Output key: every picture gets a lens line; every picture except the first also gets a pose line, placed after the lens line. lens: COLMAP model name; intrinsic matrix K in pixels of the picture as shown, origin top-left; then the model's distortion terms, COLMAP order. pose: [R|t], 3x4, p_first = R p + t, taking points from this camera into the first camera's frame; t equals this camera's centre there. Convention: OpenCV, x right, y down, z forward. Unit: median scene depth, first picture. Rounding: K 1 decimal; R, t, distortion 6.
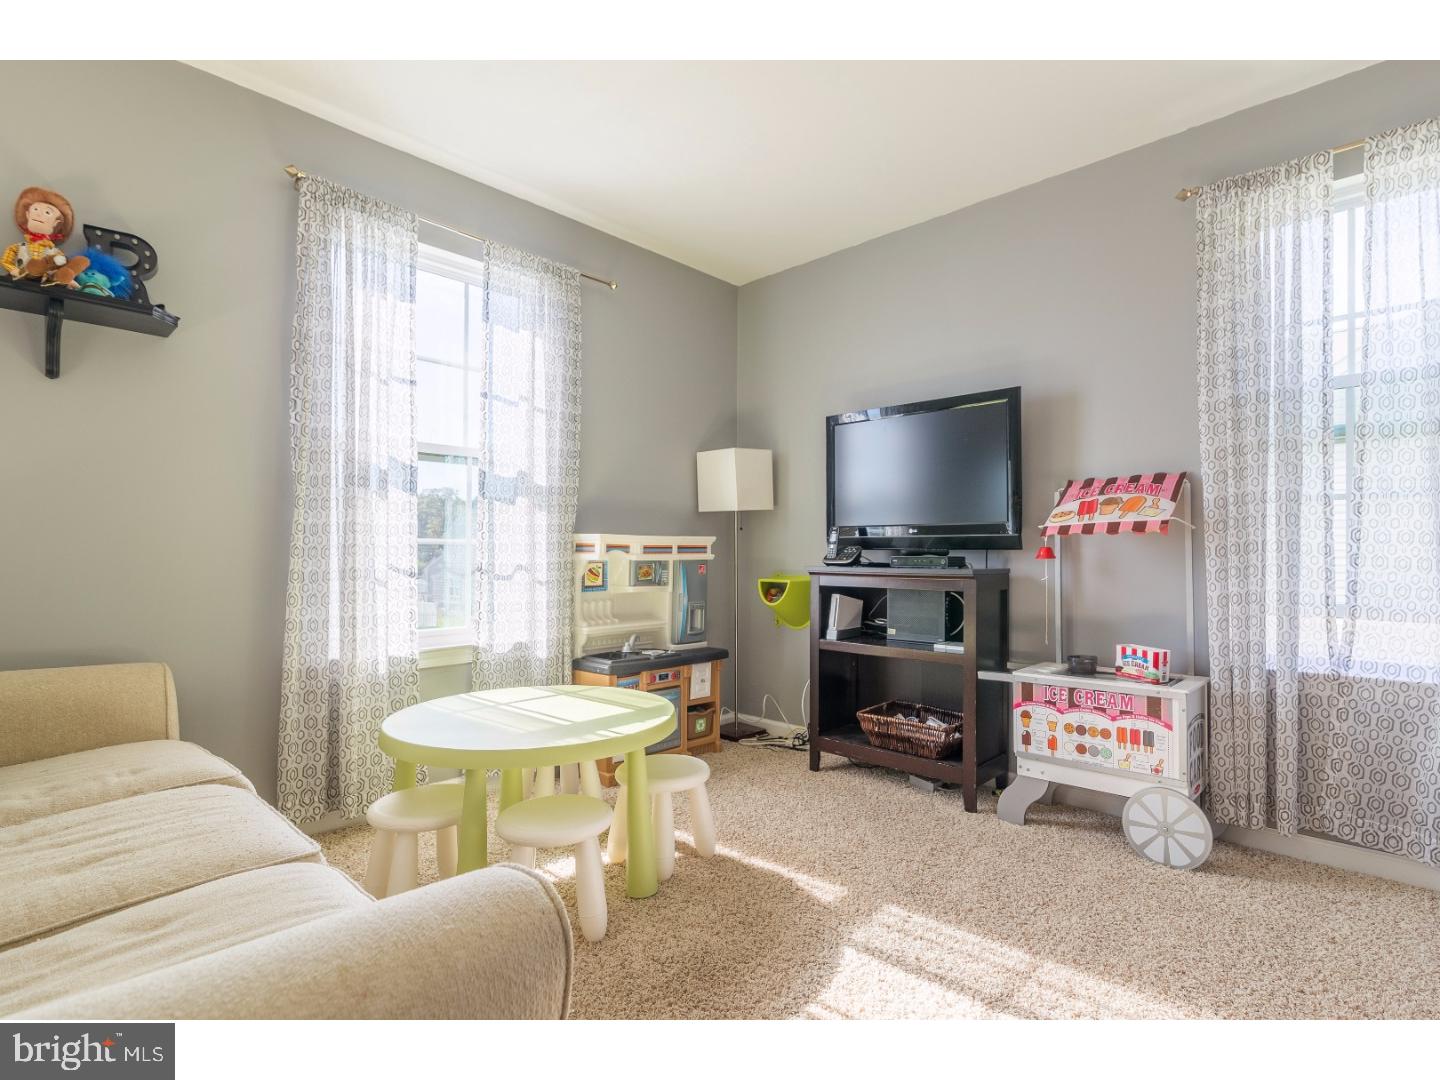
lens RADIAL K [[658.9, 0, 721.4], [0, 658.9, 547.1], [0, 0, 1]] dist [-0.013684, 0.001532]
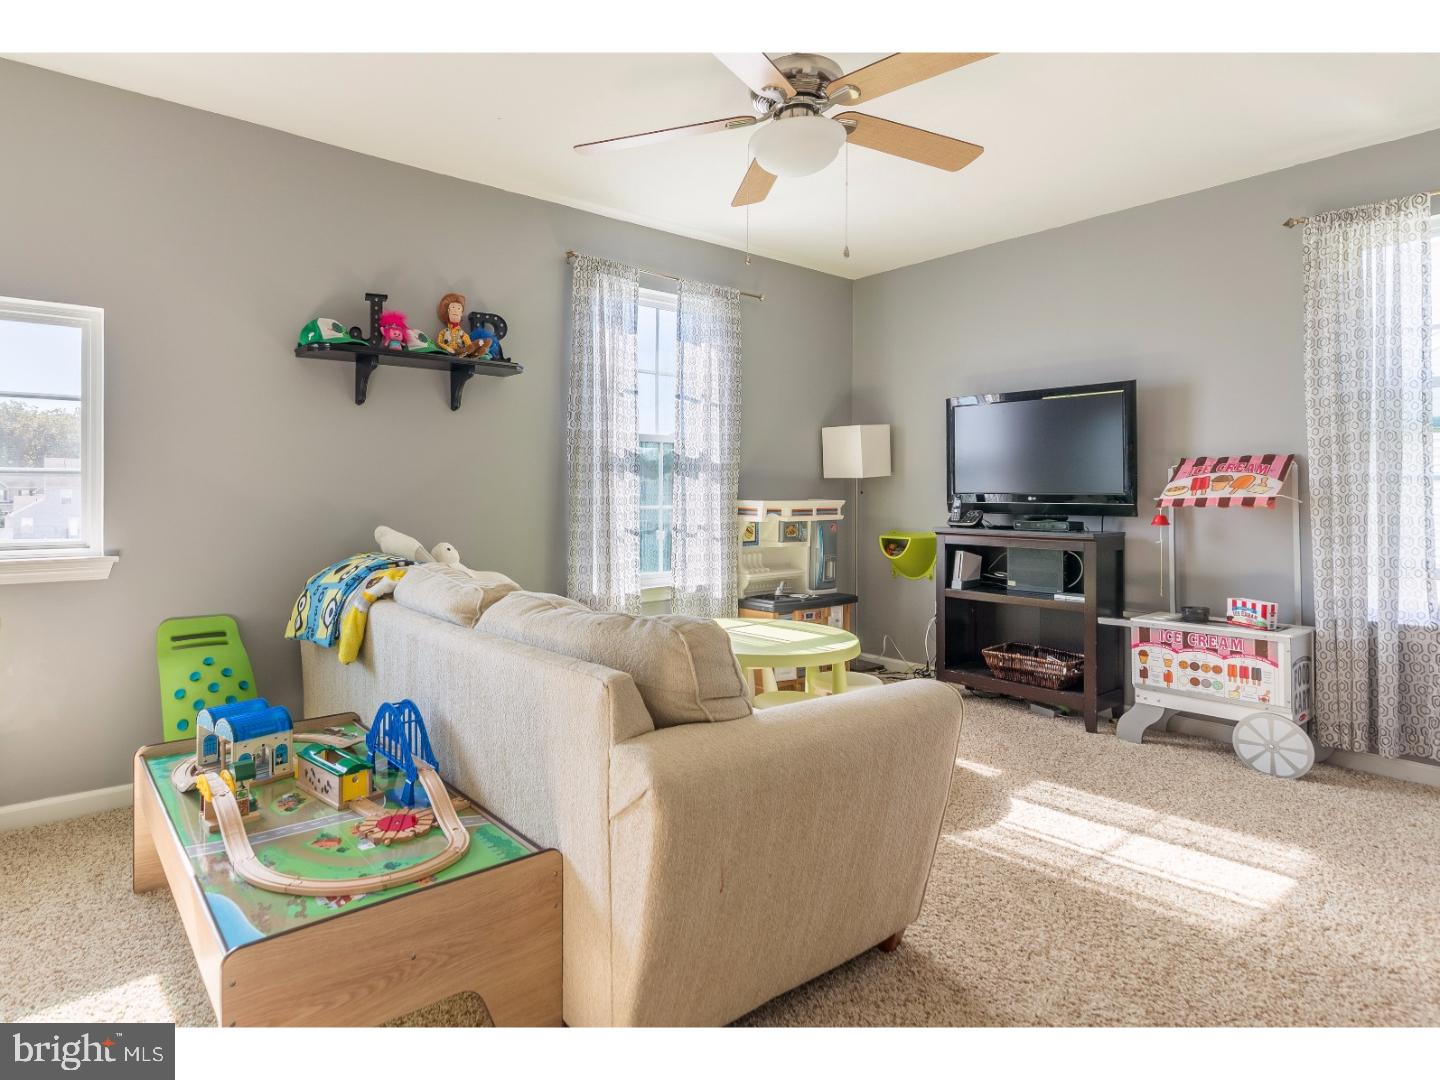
lens RADIAL K [[658.9, 0, 644.3], [0, 658.9, 494.6], [0, 0, 1]] dist [-0.013684, 0.001532]
pose [[0.980992, -0.002773, -0.194028, -0.212079], [0.002783, 0.999996, -0.000222, -0.043039], [0.194028, -0.000322, 0.980996, -0.376755]]
